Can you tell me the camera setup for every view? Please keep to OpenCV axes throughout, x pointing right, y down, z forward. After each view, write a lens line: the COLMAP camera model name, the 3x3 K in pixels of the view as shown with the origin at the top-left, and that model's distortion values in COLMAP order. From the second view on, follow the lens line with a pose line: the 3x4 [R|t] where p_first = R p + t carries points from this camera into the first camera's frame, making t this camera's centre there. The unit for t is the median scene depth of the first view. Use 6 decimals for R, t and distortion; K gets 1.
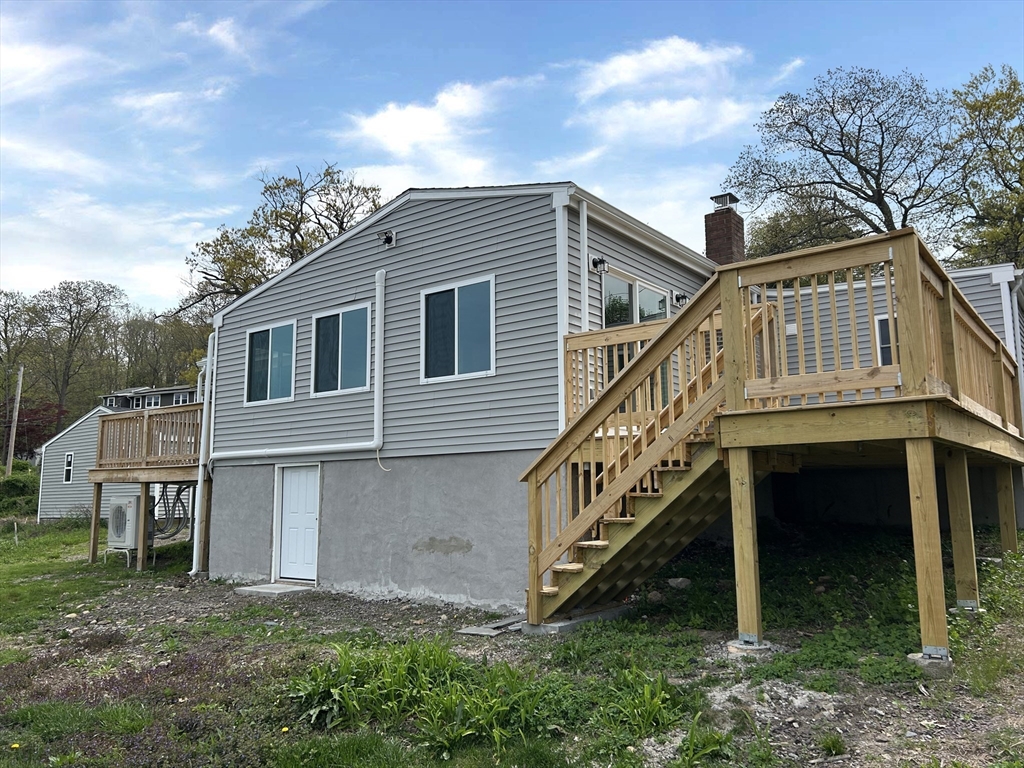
lens RADIAL K [[763.9, 0, 512.0], [0, 763.9, 384.0], [0, 0, 1]] dist [0.032417, -0.003186]
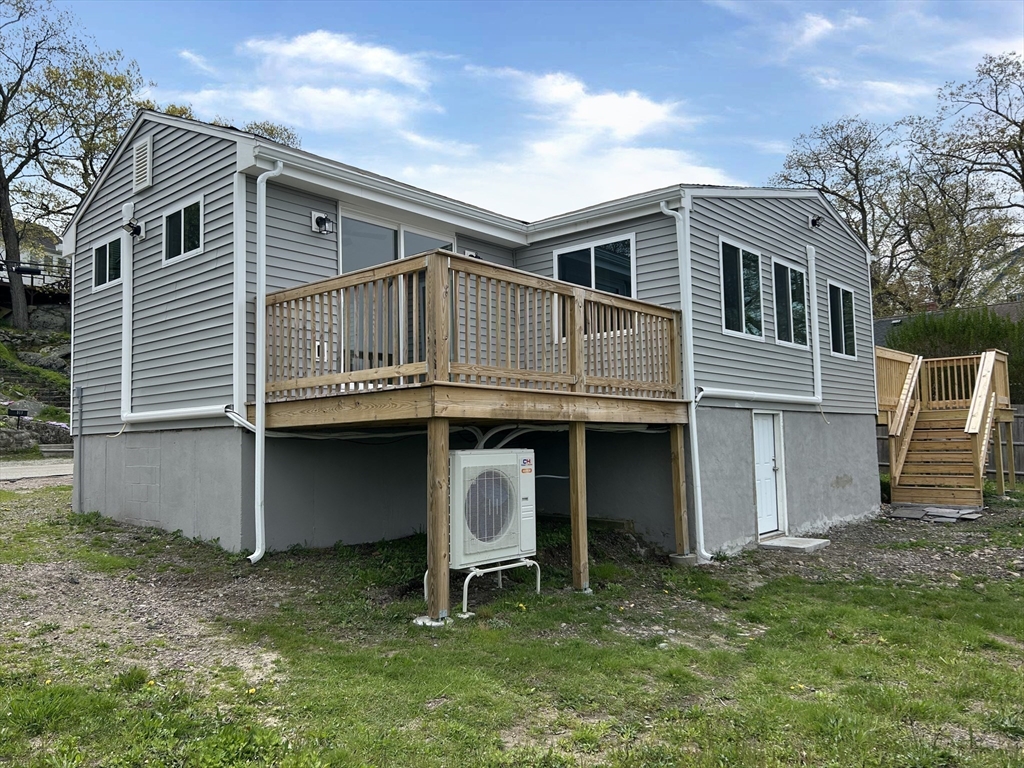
lens RADIAL K [[763.9, 0, 512.0], [0, 763.9, 384.0], [0, 0, 1]] dist [0.032417, -0.003186]
pose [[0.080985, 0.084079, 0.993163, -1.177934], [-0.124746, 0.989456, -0.073594, 0.170787], [-0.988878, -0.117933, 0.090620, 1.170723]]
